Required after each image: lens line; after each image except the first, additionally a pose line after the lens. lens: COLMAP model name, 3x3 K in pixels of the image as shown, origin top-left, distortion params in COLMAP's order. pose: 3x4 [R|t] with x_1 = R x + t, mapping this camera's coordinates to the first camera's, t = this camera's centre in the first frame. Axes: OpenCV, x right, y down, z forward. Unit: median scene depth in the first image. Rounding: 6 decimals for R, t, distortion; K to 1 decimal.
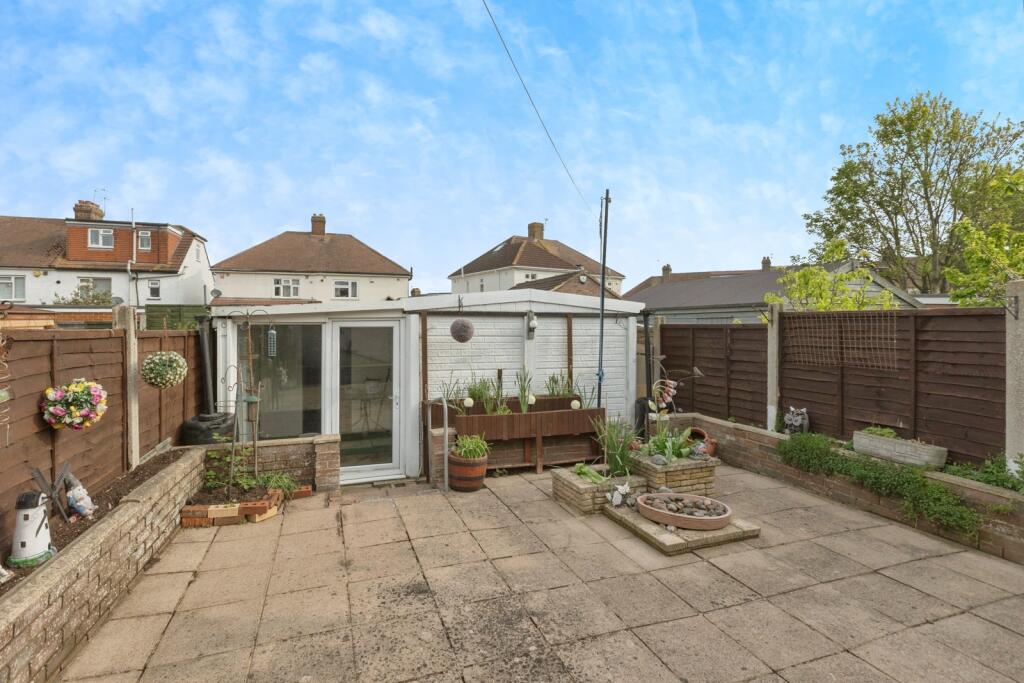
lens RADIAL K [[485.7, 0, 481.2], [0, 485.7, 328.2], [0, 0, 1]] dist [0.007294, -0.001837]
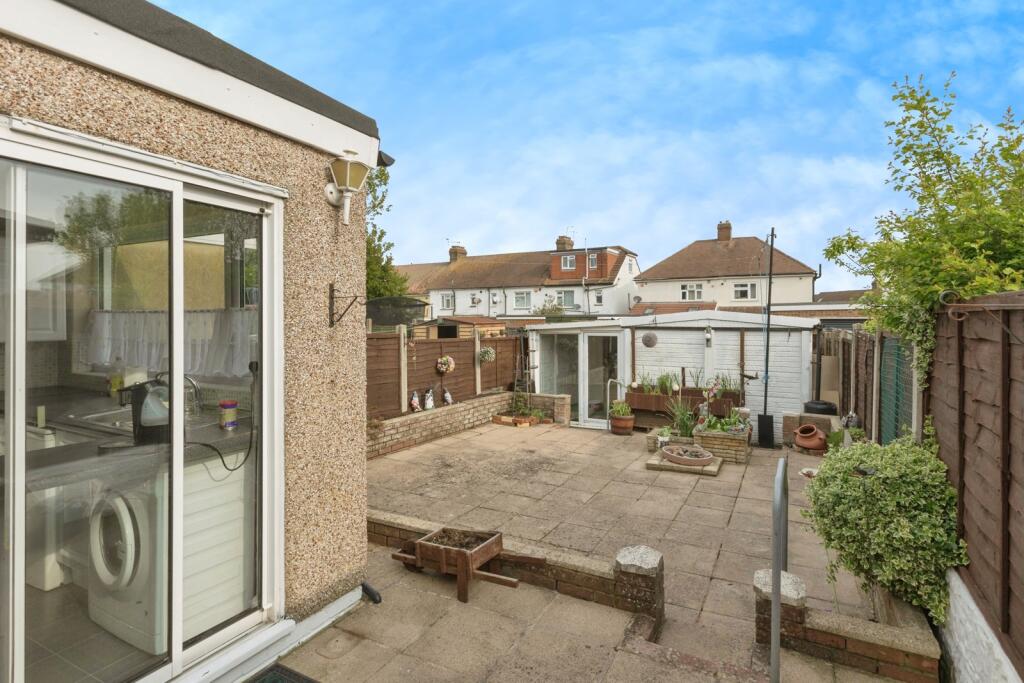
lens RADIAL K [[504.1, 0, 542.5], [0, 504.1, 326.4], [0, 0, 1]] dist [-0.001190, 0.000414]
pose [[0.709361, 0.008190, -0.704798, 0.717621], [-0.004391, 0.999964, 0.007201, -0.040231], [0.704832, -0.002013, 0.709372, -0.309156]]
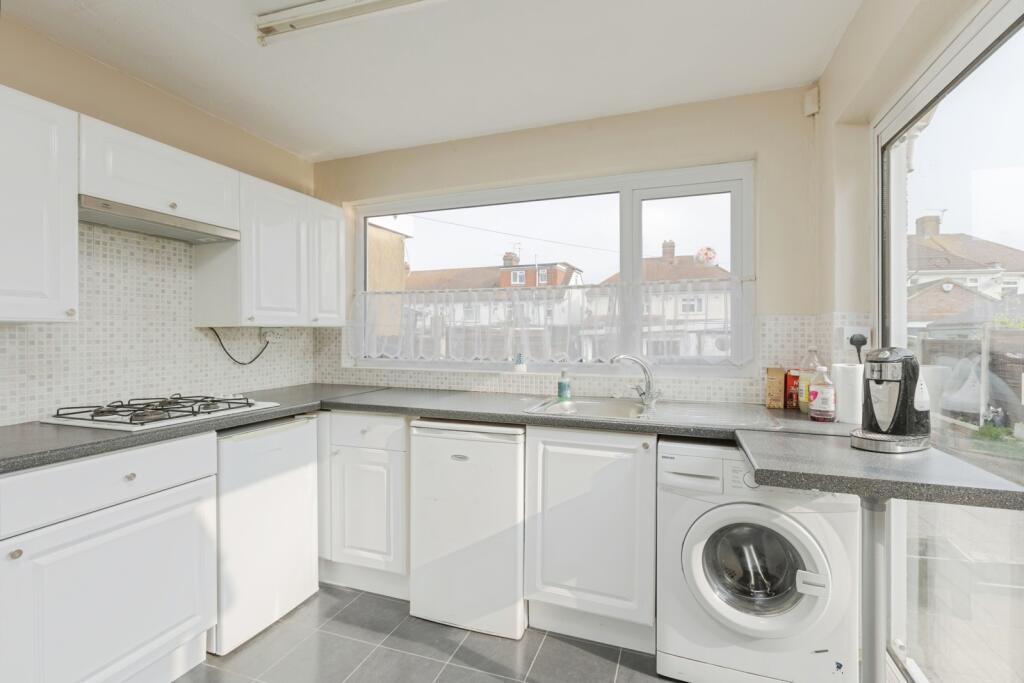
lens RADIAL K [[485.7, 0, 515.8], [0, 485.7, 330.5], [0, 0, 1]] dist [0.007294, -0.001837]
pose [[0.793462, -0.009784, -0.608541, 0.317392], [-0.001972, 0.999824, -0.018647, -0.005261], [0.608616, 0.015996, 0.793304, -0.517099]]
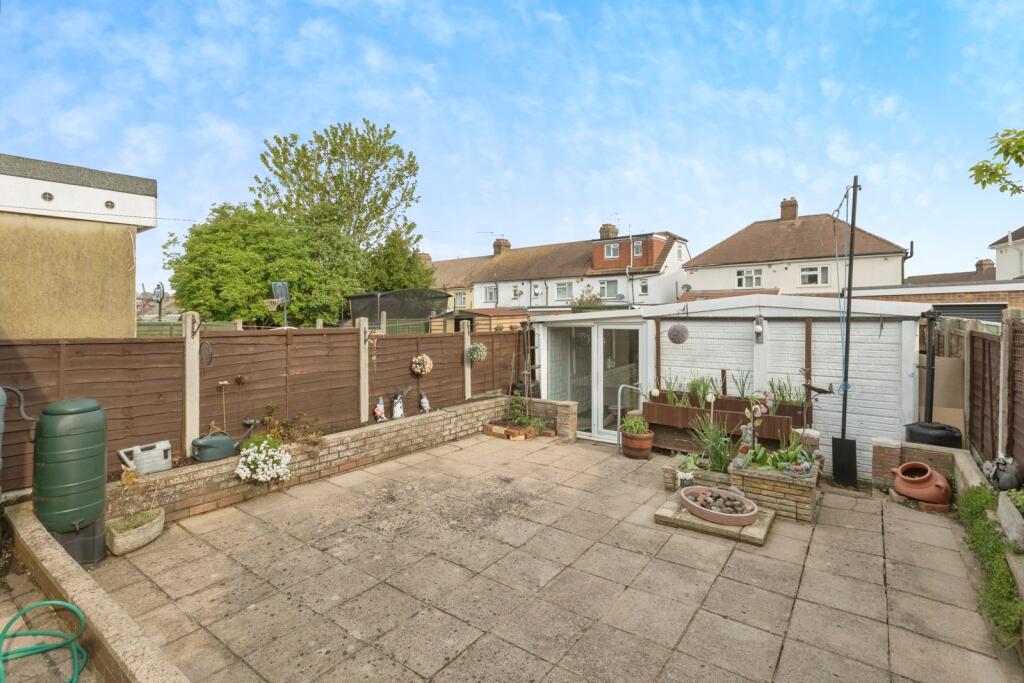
lens RADIAL K [[485.7, 0, 508.7], [0, 485.7, 327.1], [0, 0, 1]] dist [0.007294, -0.001837]
pose [[0.572765, 0.017154, -0.819540, 0.597010], [0.005996, 0.999667, 0.025115, -0.037612], [0.819698, -0.019298, 0.572471, -0.014884]]
